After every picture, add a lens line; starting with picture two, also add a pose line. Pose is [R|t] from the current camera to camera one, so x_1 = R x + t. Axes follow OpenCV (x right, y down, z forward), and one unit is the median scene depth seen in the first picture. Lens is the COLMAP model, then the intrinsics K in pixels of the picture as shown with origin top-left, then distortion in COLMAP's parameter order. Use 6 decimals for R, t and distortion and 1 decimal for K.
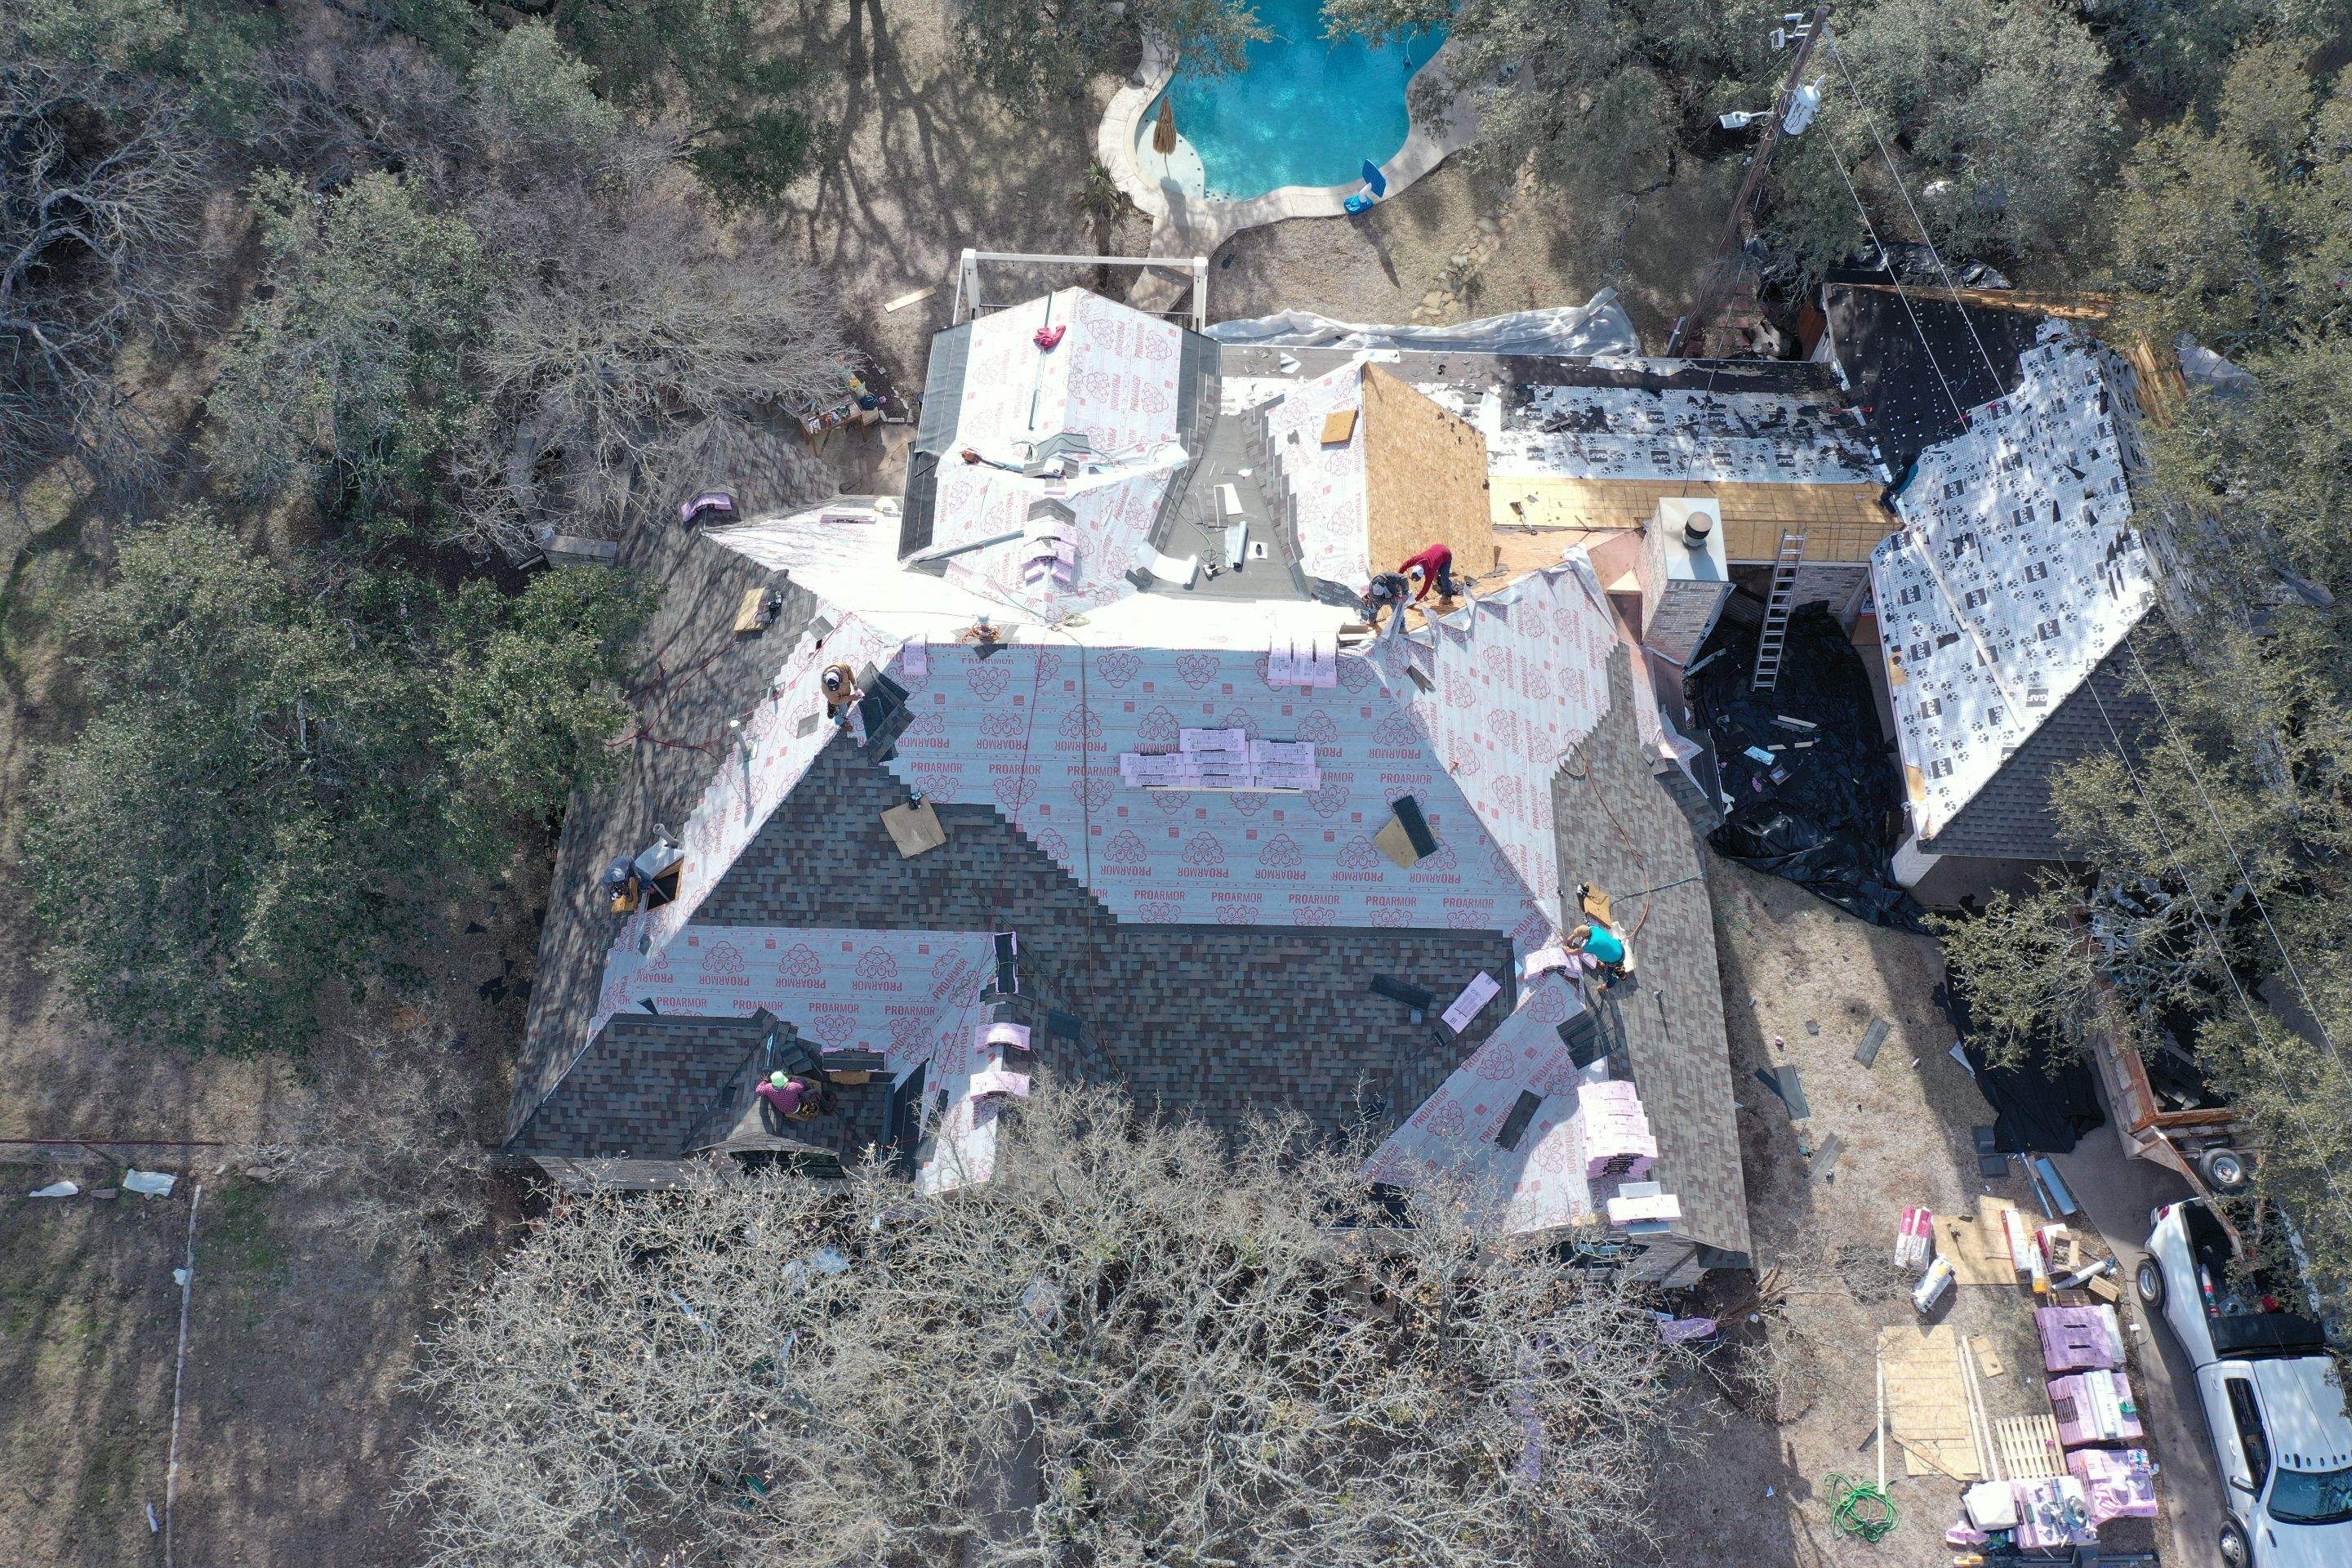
lens RADIAL K [[1835.8, 0, 1176.7], [0, 1835.8, 781.1], [0, 0, 1]] dist [0.009052, -0.021642]
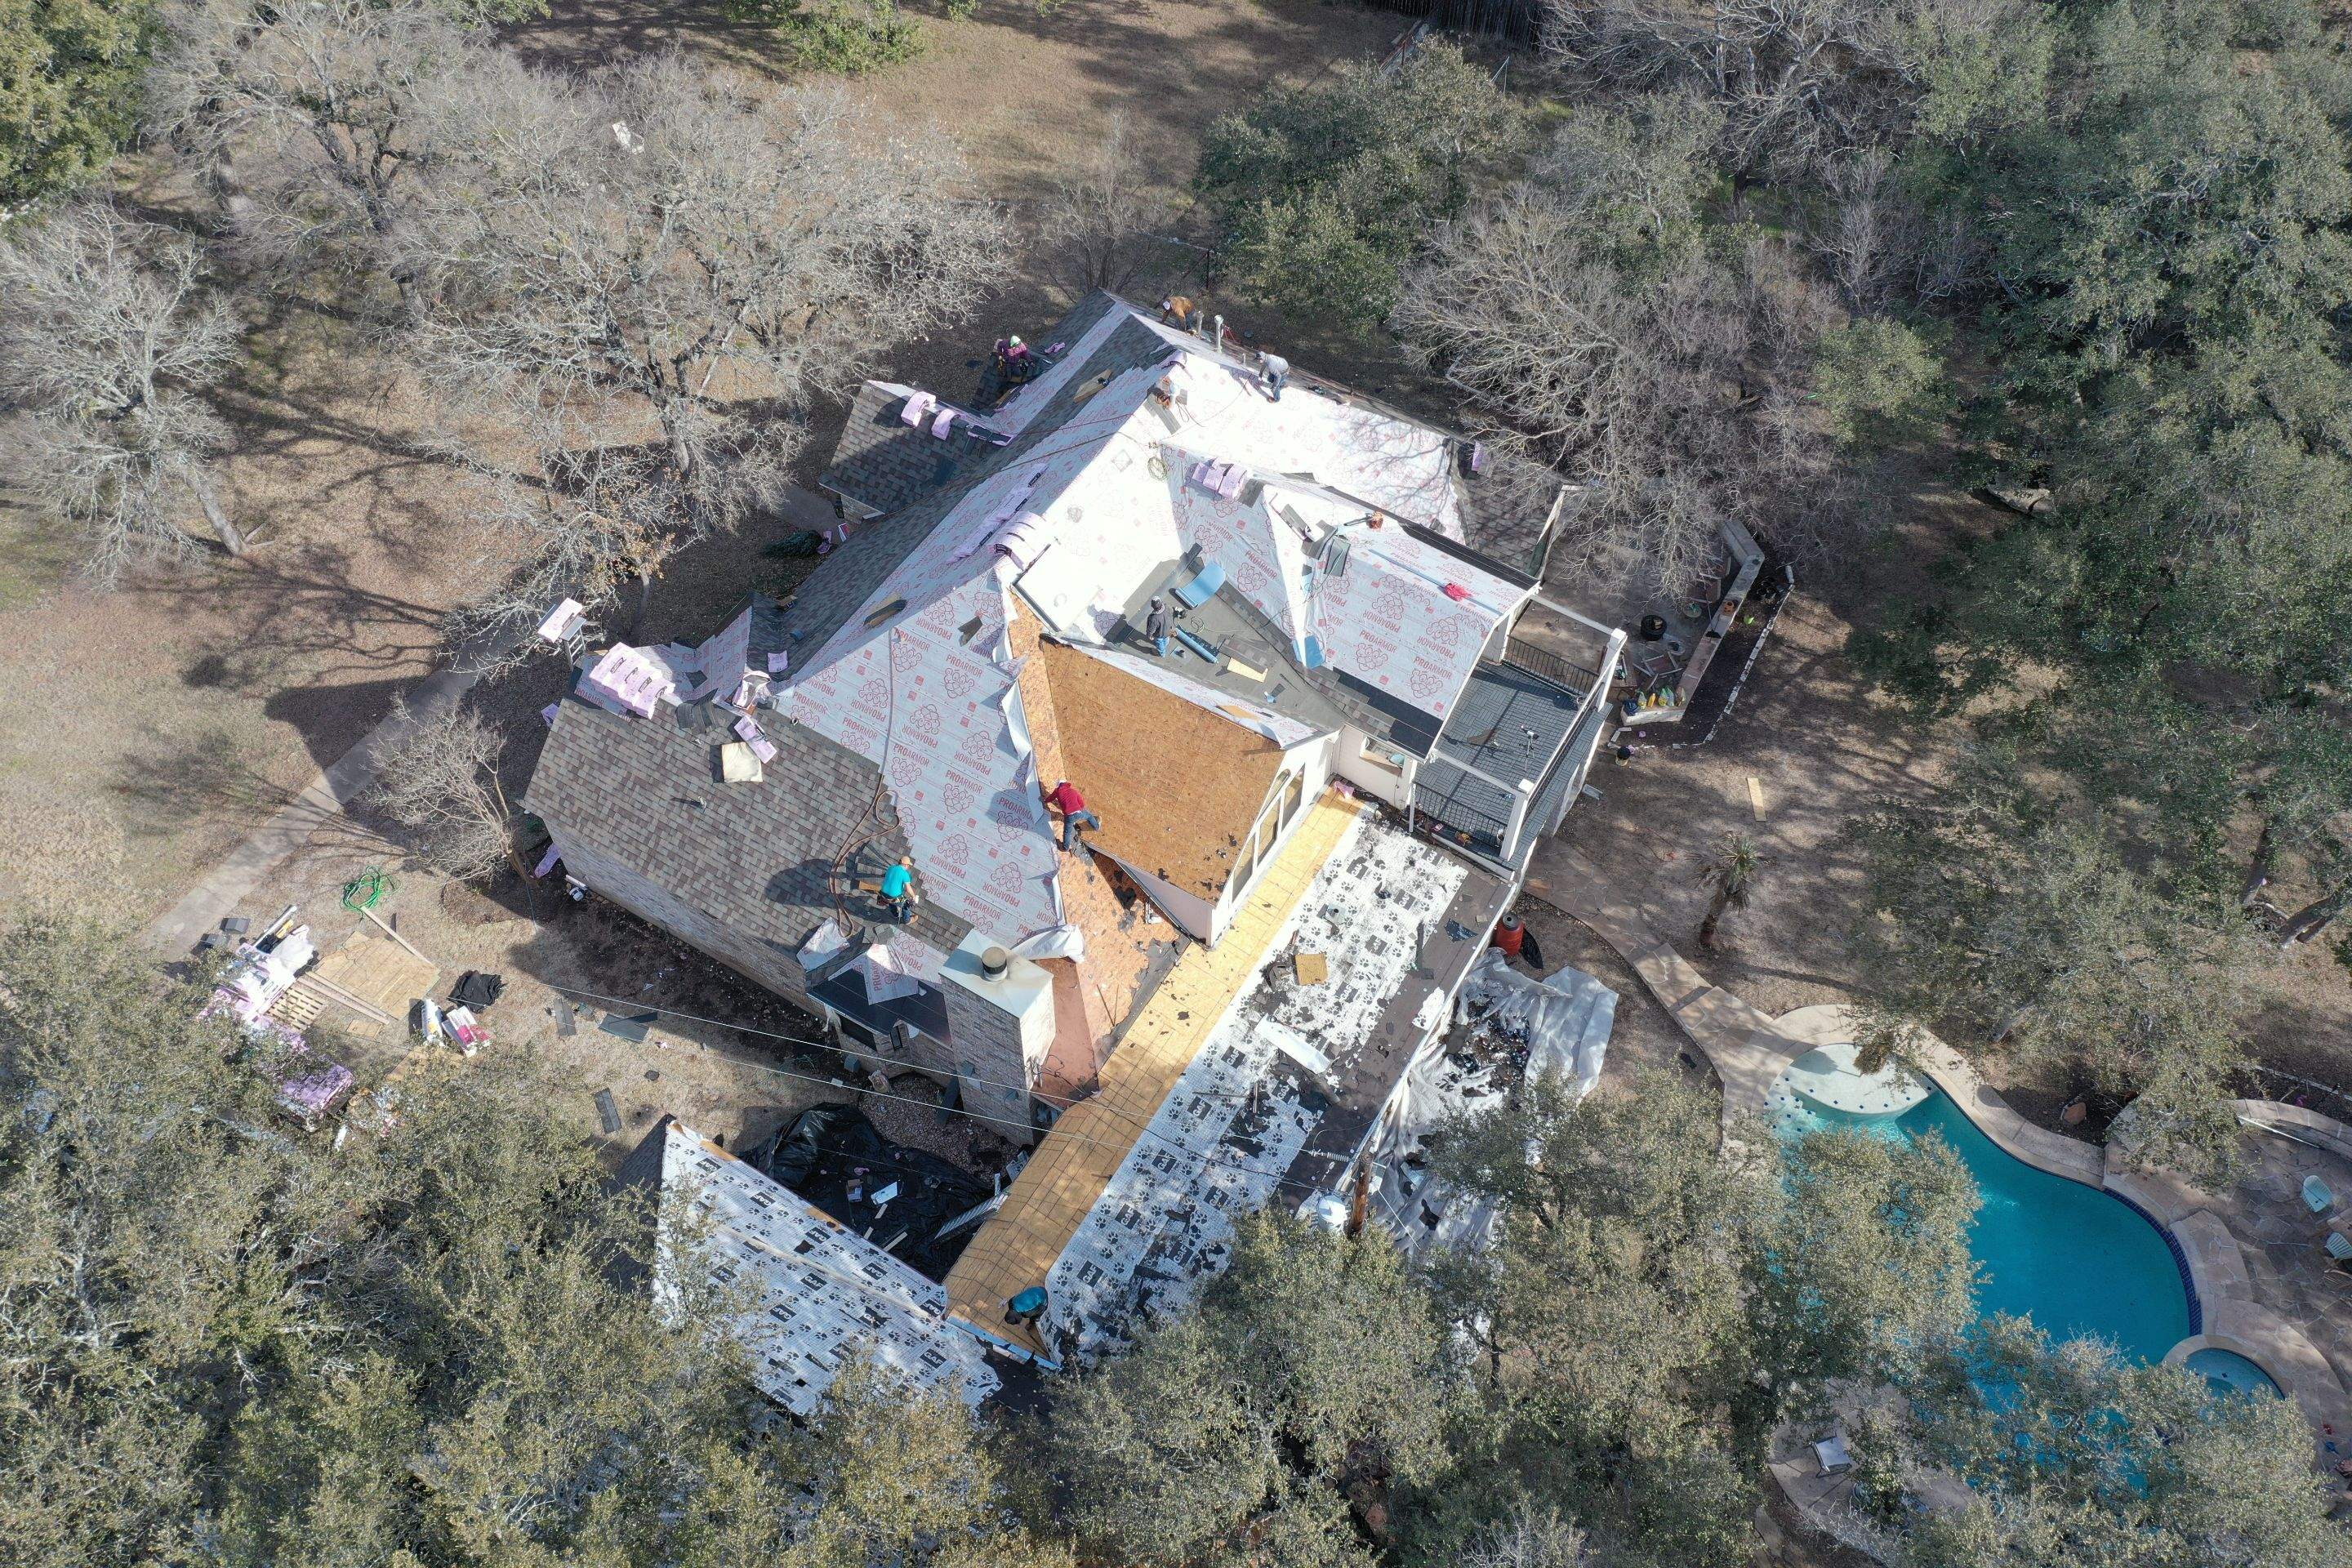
lens RADIAL K [[1835.8, 0, 1173.9], [0, 1835.8, 773.4], [0, 0, 1]] dist [0.009052, -0.021642]
pose [[-0.498297, 0.685481, -0.530863, 0.685038], [-0.778823, -0.084853, 0.621478, -0.815235], [0.380966, 0.723129, 0.576150, 0.379303]]
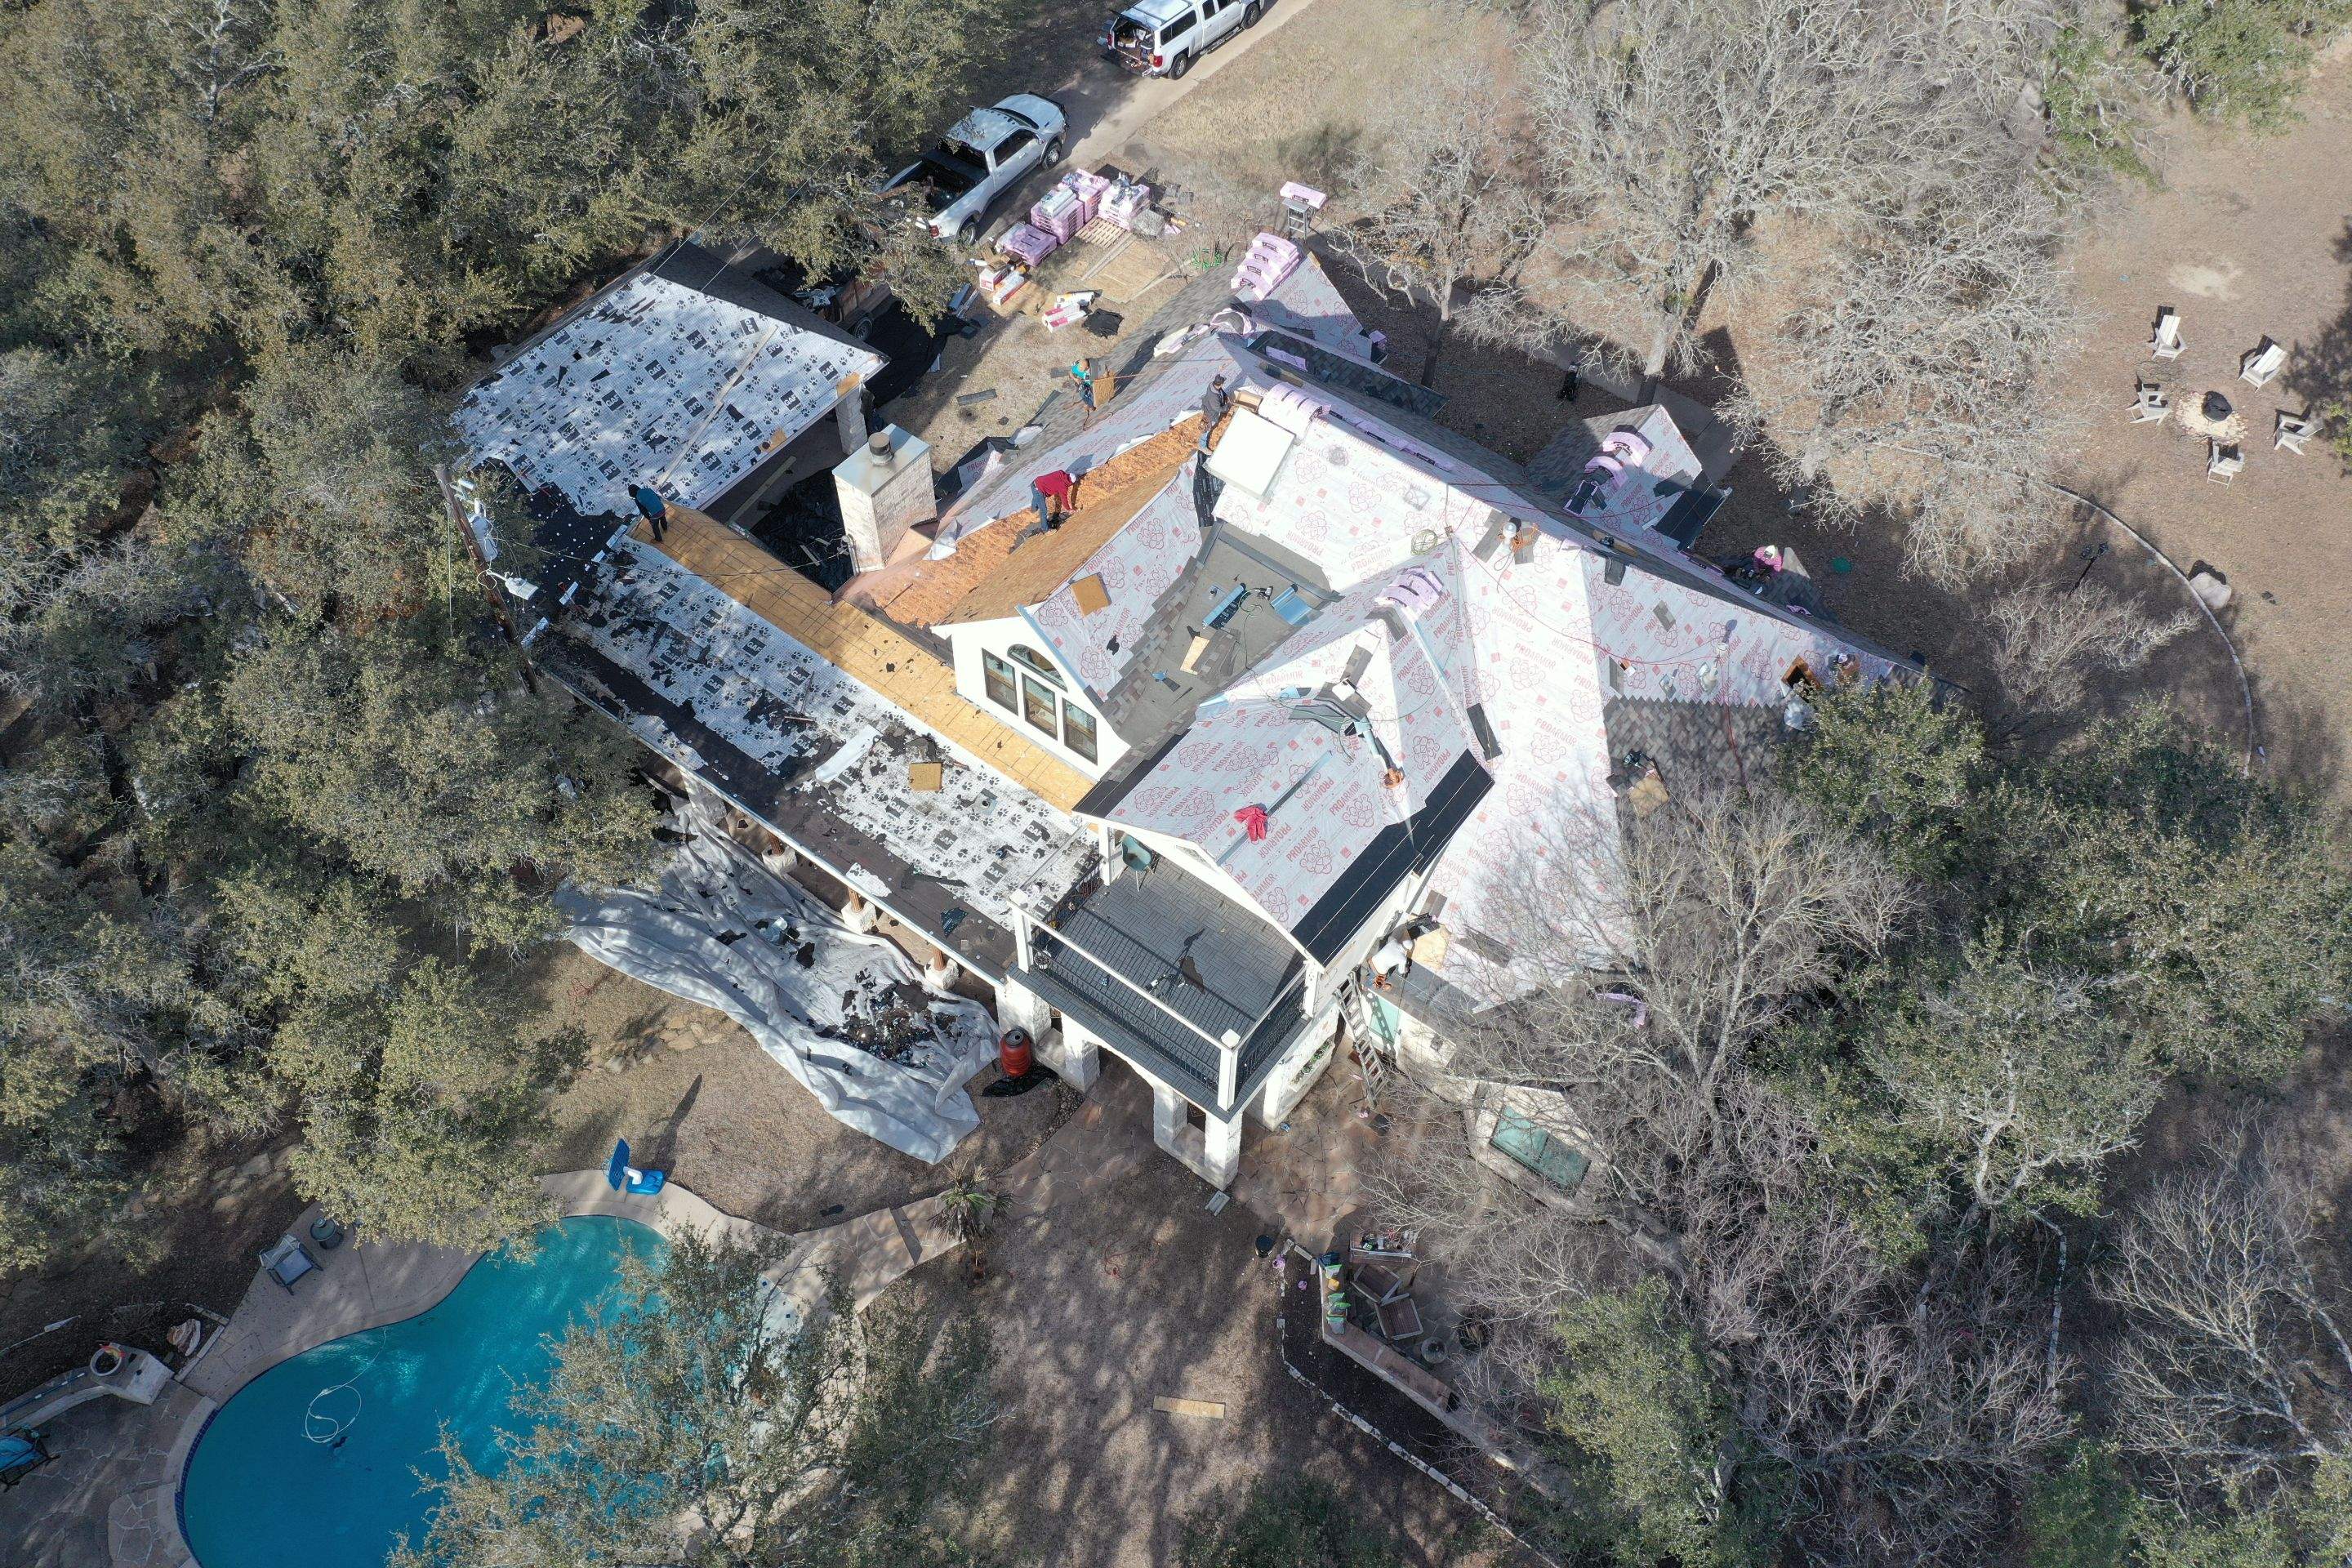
lens RADIAL K [[1835.8, 0, 1179.4], [0, 1835.8, 771.5], [0, 0, 1]] dist [0.009052, -0.021642]
pose [[-0.813339, -0.486030, 0.319773, -0.328273], [0.504771, -0.316219, 0.803251, -1.012105], [-0.289286, 0.814727, 0.502527, 0.526934]]
